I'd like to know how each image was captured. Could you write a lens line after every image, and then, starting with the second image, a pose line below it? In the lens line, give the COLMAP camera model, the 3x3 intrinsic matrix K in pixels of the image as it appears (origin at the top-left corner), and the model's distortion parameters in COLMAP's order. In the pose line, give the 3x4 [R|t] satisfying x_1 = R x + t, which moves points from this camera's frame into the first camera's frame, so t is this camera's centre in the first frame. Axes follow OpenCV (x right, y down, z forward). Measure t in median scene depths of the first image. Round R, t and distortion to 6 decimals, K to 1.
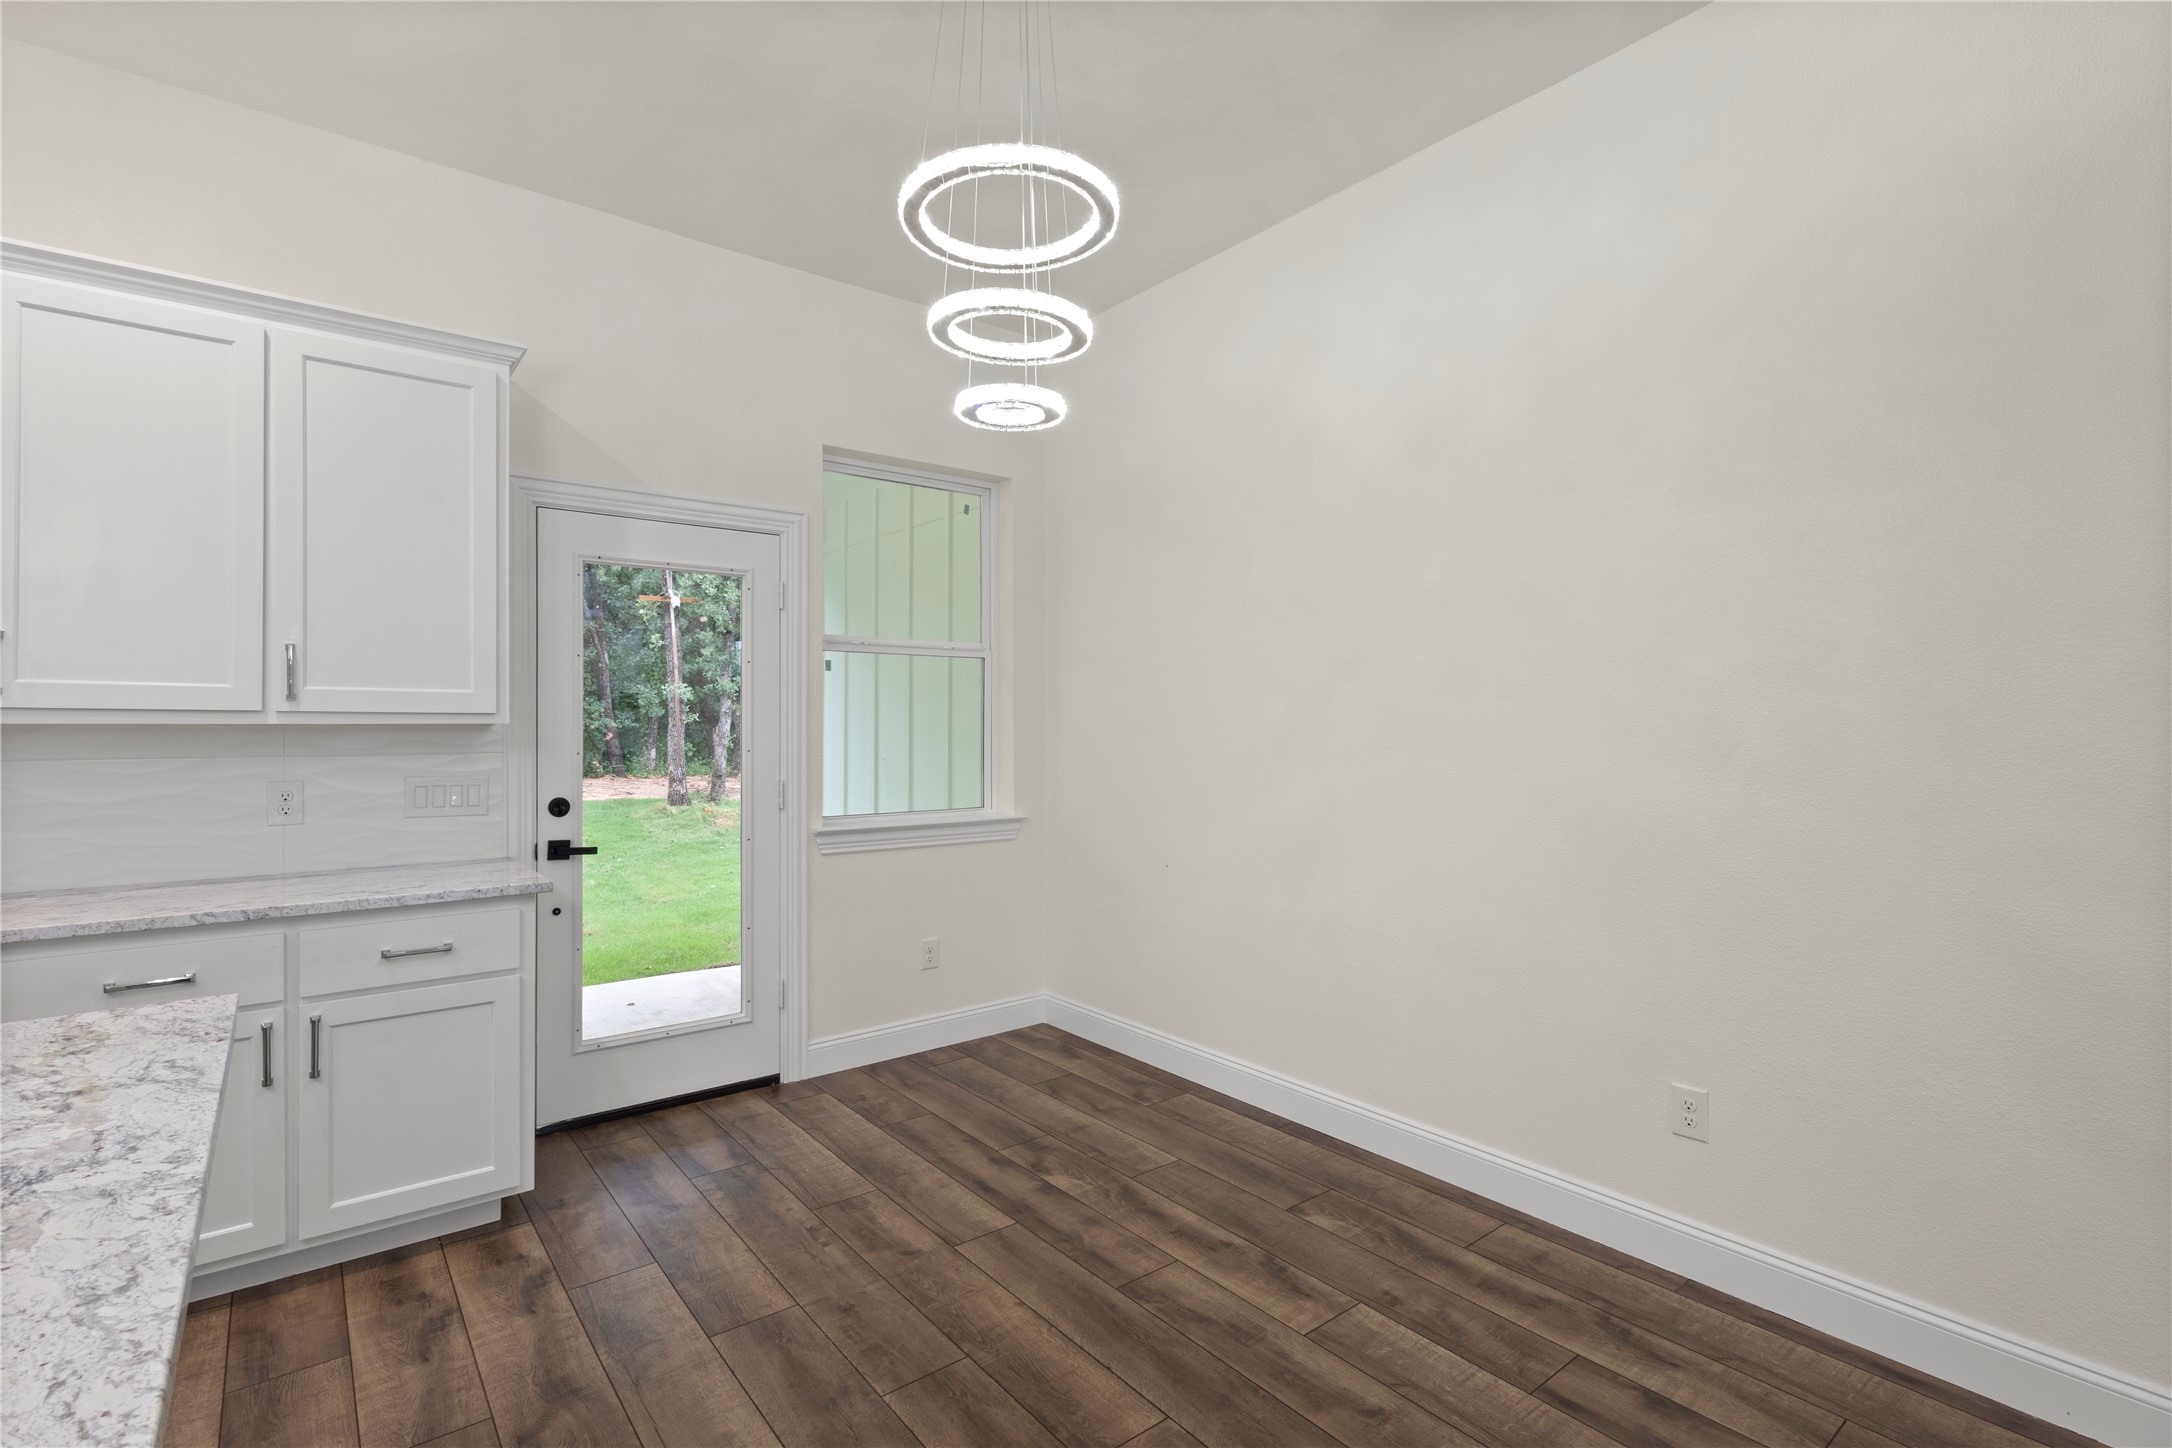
lens RADIAL K [[1002.1, 0, 1086.9], [0, 1002.1, 723.0], [0, 0, 1]] dist [0.001793, 0.000221]
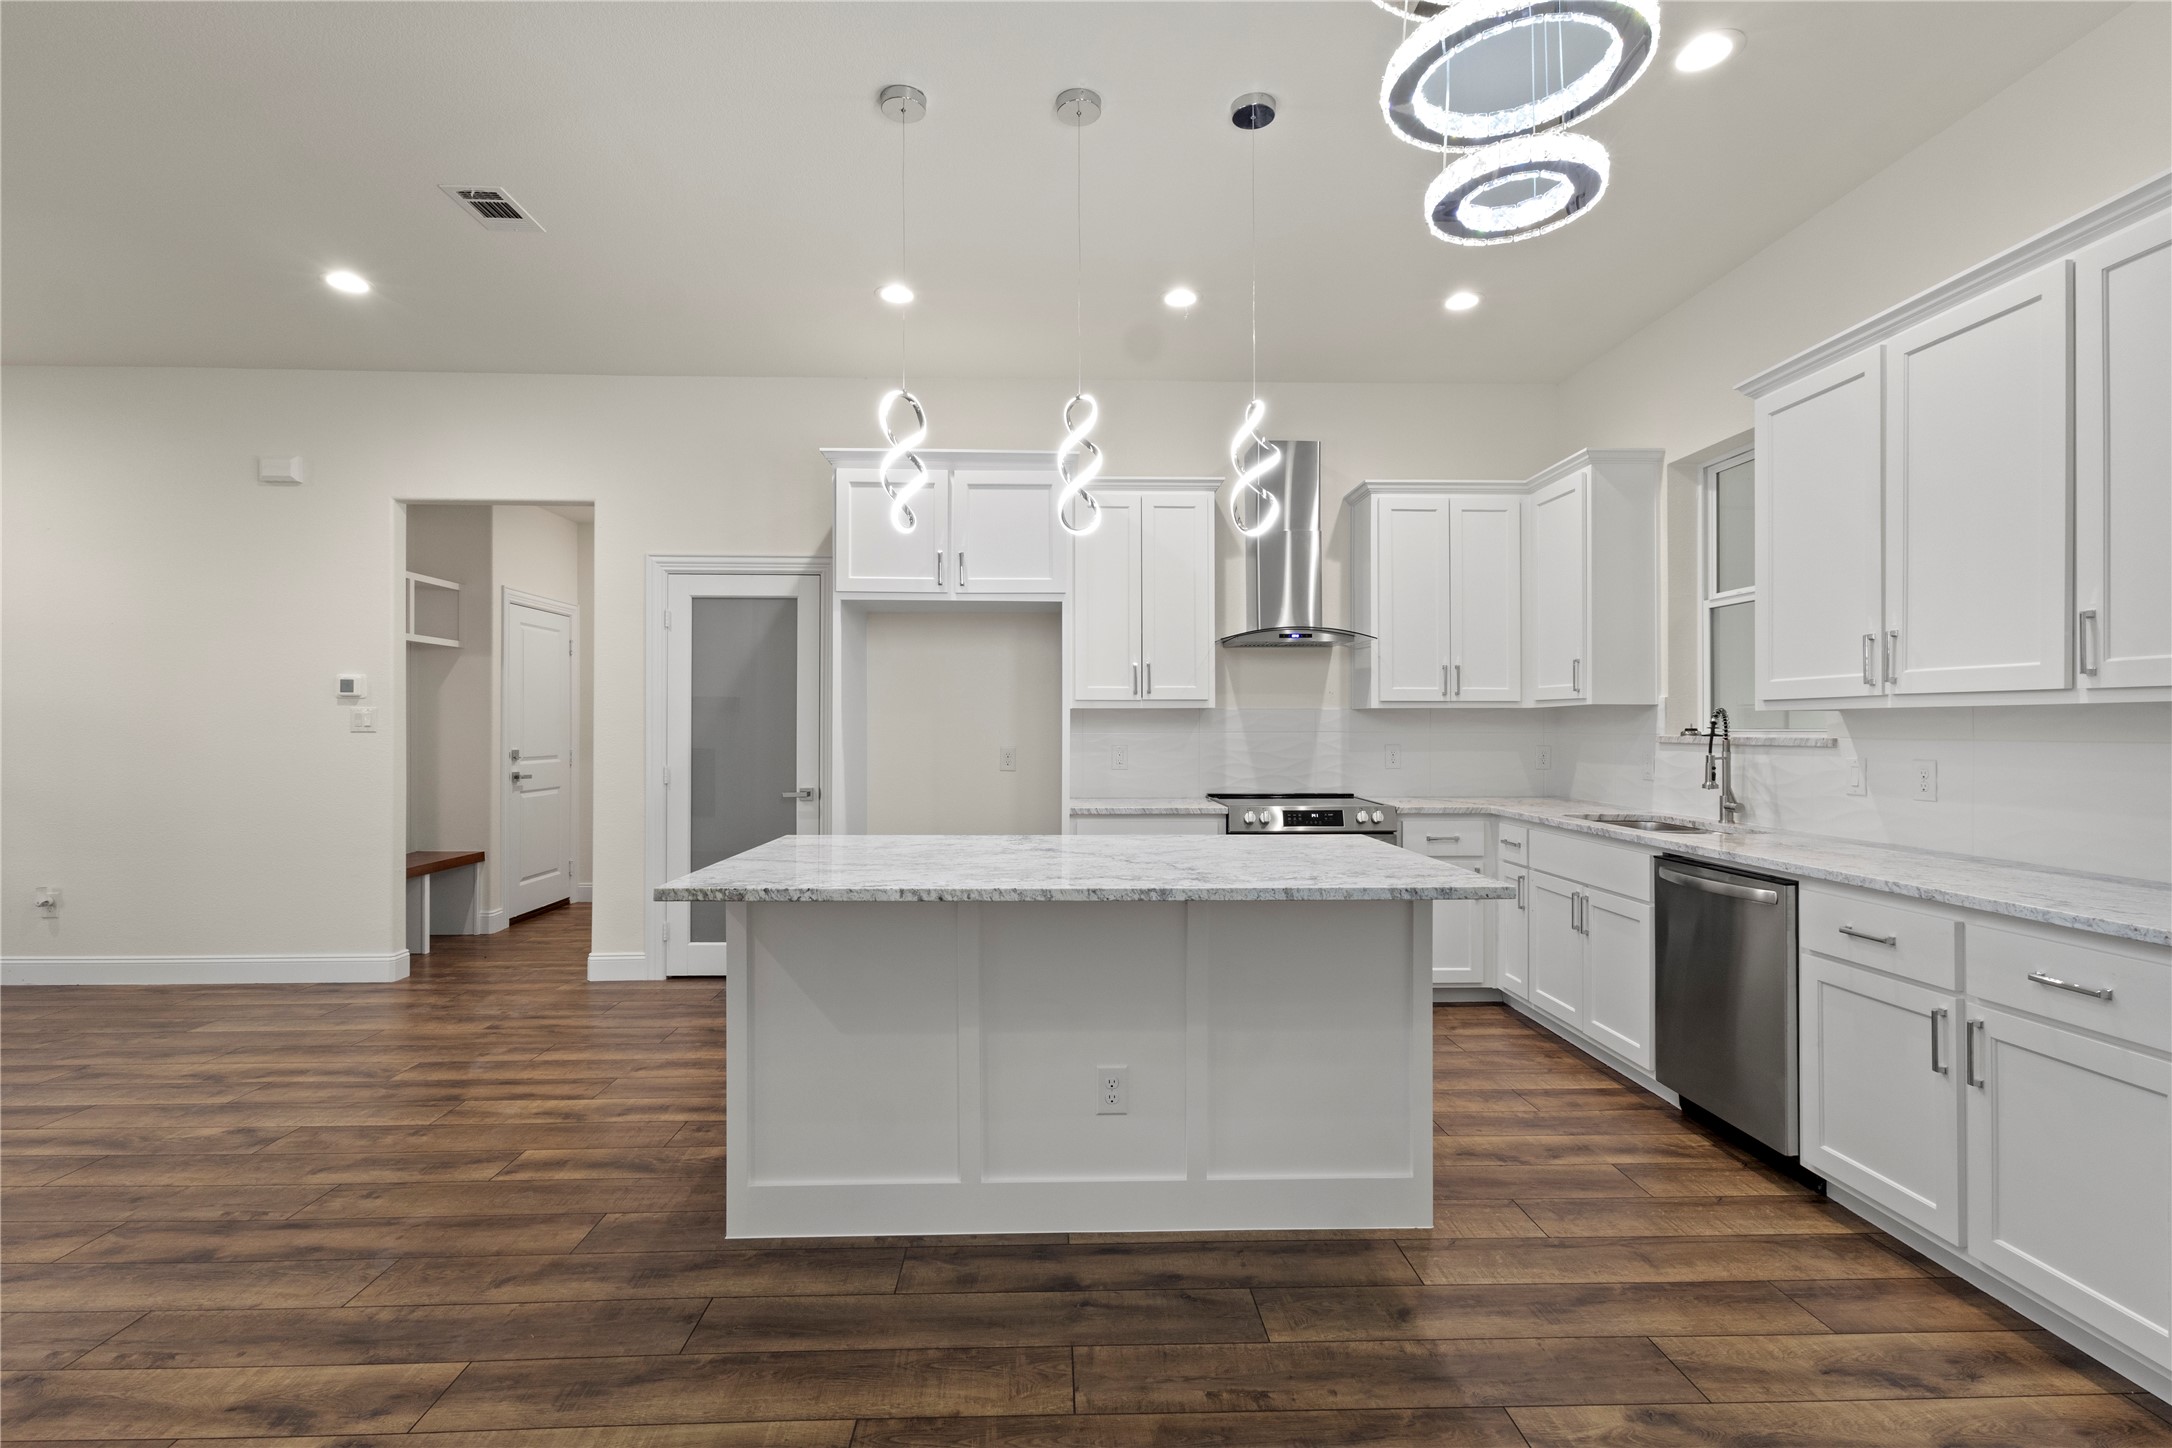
lens RADIAL K [[1002.1, 0, 1081.5], [0, 1002.1, 719.7], [0, 0, 1]] dist [0.001793, 0.000221]
pose [[-0.598444, -0.009145, -0.801113, 0.388537], [-0.003046, 0.999954, -0.009140, 0.023573], [0.801159, -0.003029, -0.598444, 0.749388]]
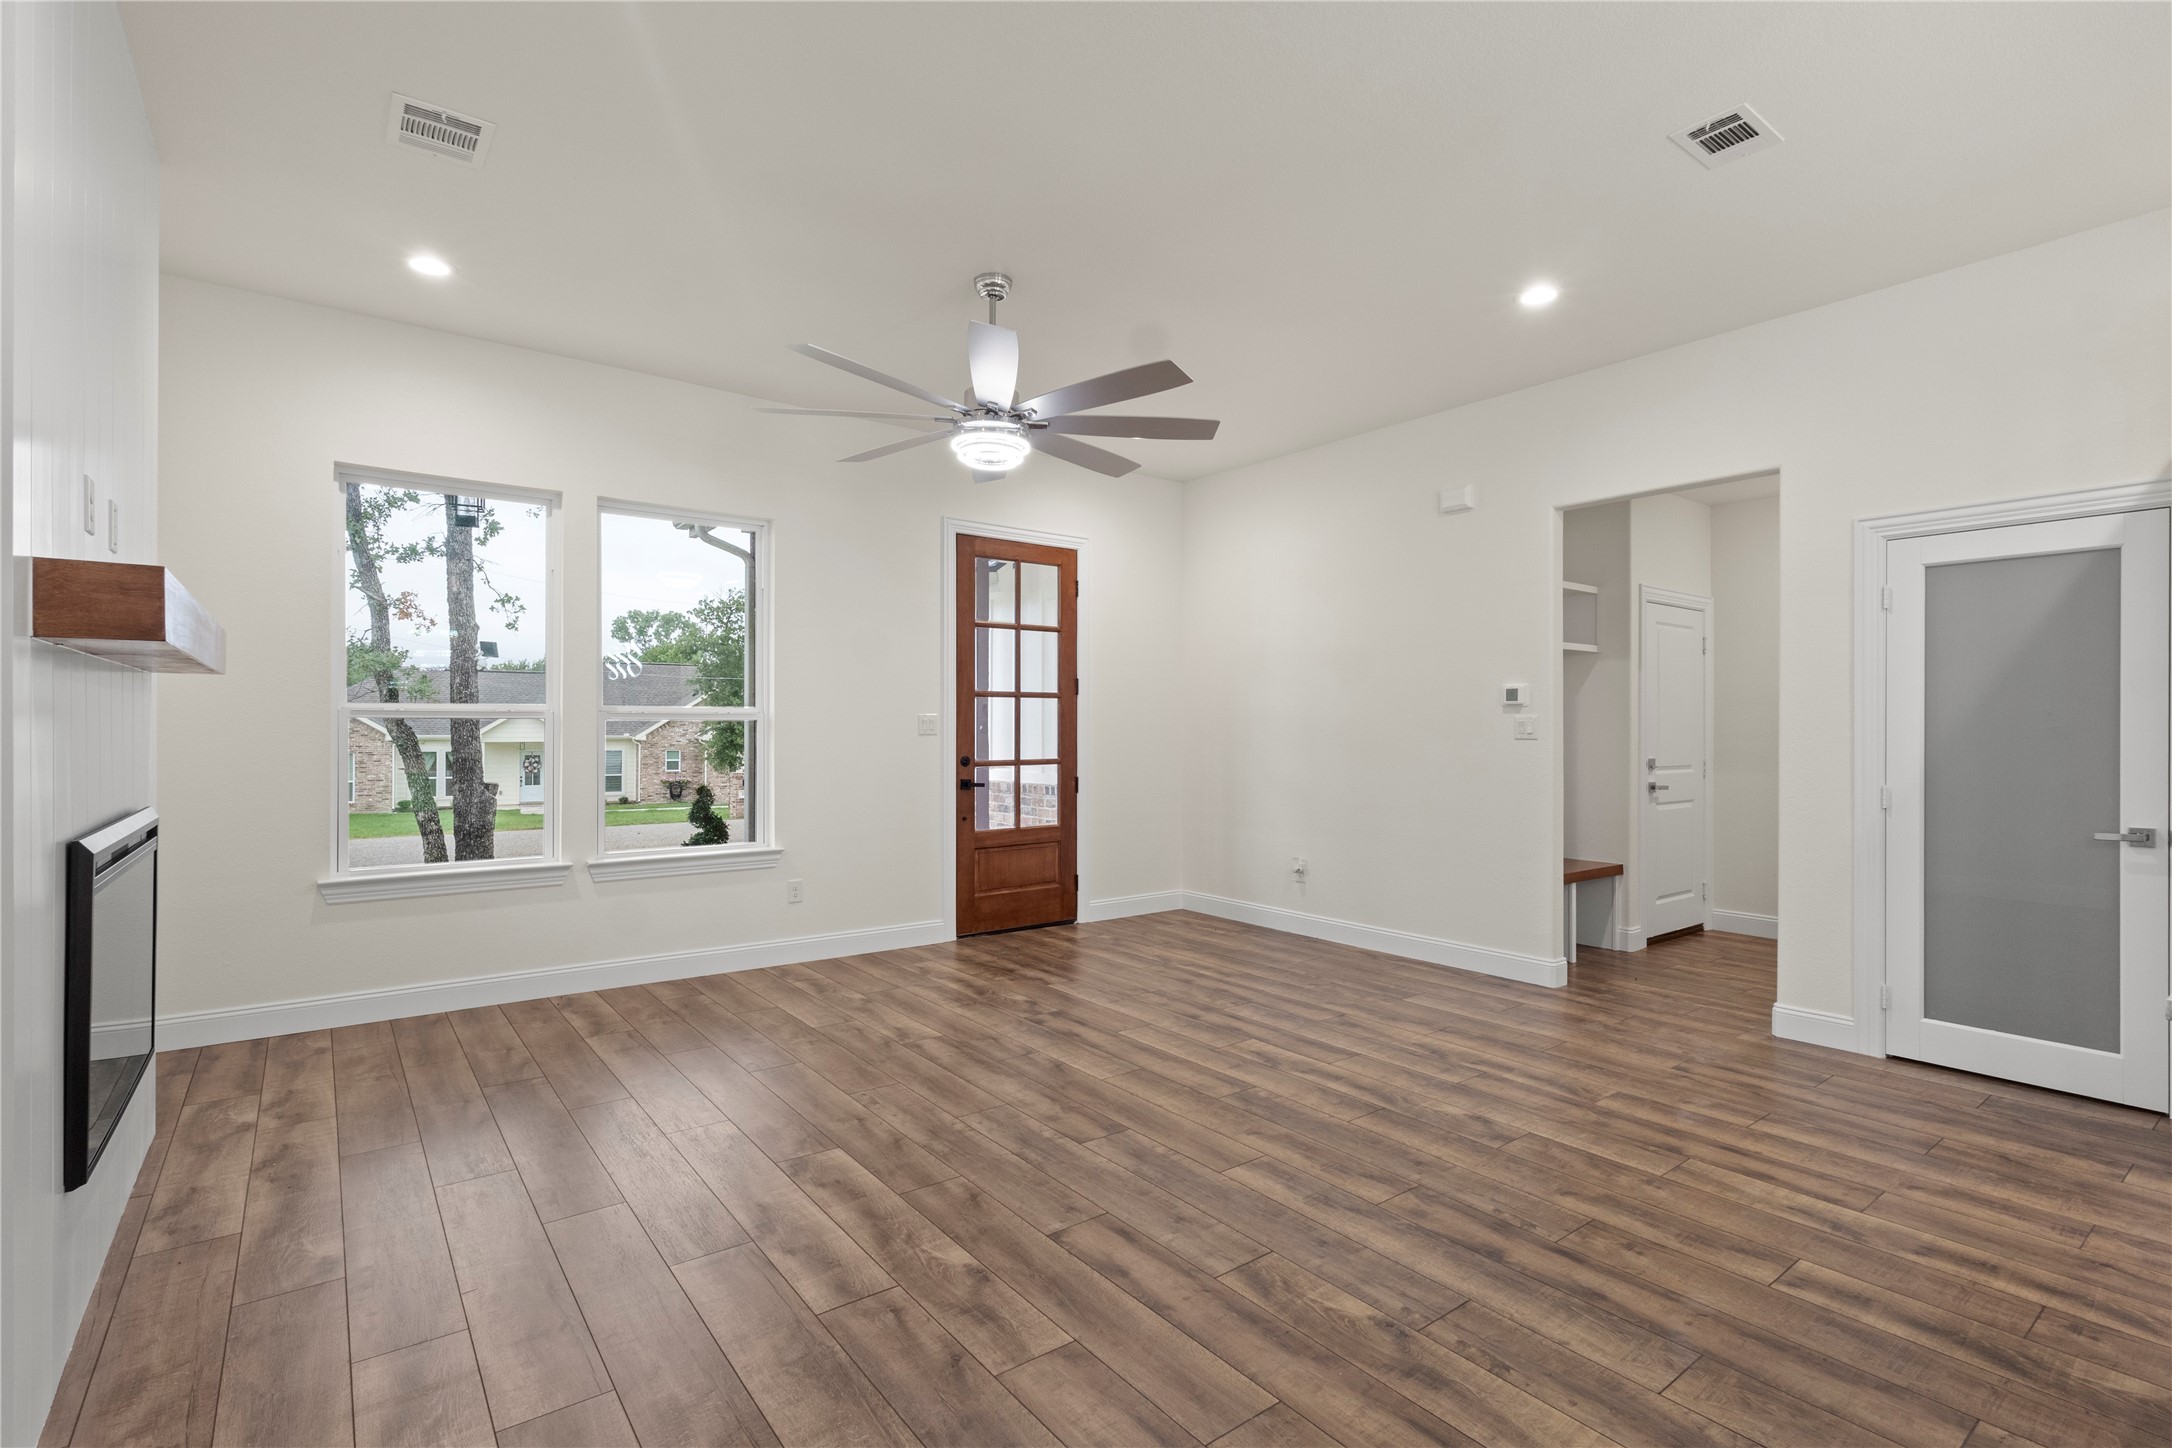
lens RADIAL K [[1002.1, 0, 1081.6], [0, 1002.1, 731.5], [0, 0, 1]] dist [0.001793, 0.000221]
pose [[-0.999592, -0.005898, 0.027934, 0.486087], [-0.005791, 0.999976, 0.003925, 0.015801], [-0.027956, 0.003761, -0.999602, 0.523000]]
